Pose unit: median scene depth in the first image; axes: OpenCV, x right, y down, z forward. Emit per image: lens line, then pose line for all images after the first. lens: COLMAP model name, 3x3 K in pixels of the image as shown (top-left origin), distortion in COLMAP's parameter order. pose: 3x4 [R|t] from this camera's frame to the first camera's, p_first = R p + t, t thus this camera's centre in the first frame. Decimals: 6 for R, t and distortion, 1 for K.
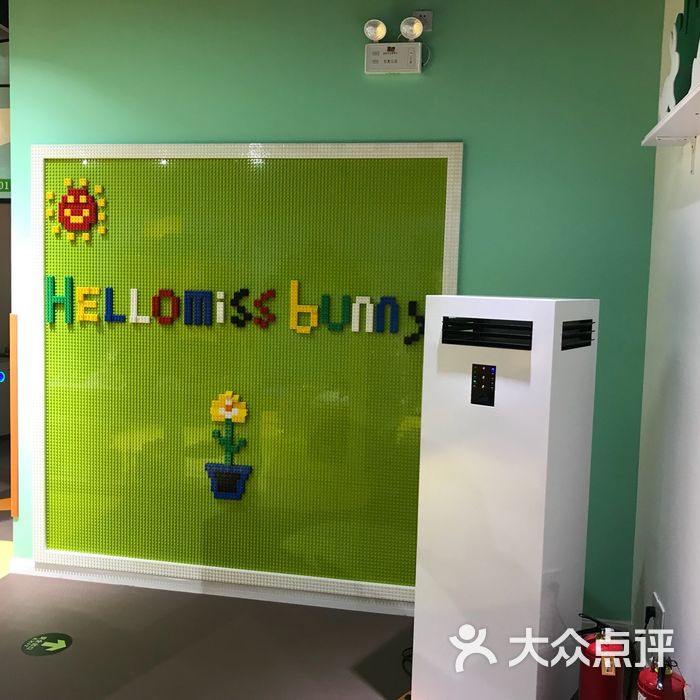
lens RADIAL K [[768.8, 0, 349.7], [0, 768.8, 351.9], [0, 0, 1]] dist [-0.004941, 0.000000]
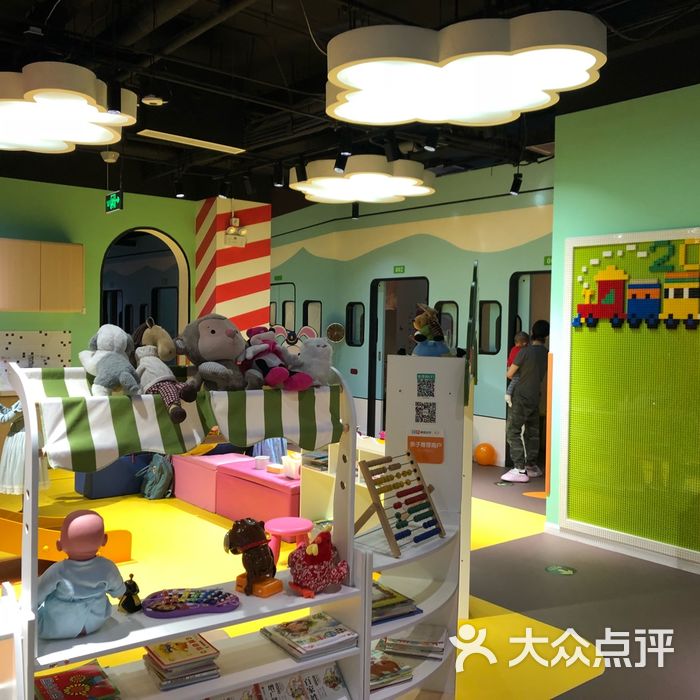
lens RADIAL K [[799.6, 0, 350.7], [0, 799.6, 352.3], [0, 0, 1]] dist [0.015012, 0.000000]
pose [[0.787407, 0.031930, -0.615606, 0.204071], [-0.031063, 0.999444, 0.012107, -0.057225], [0.615651, 0.009590, 0.787961, -0.440646]]
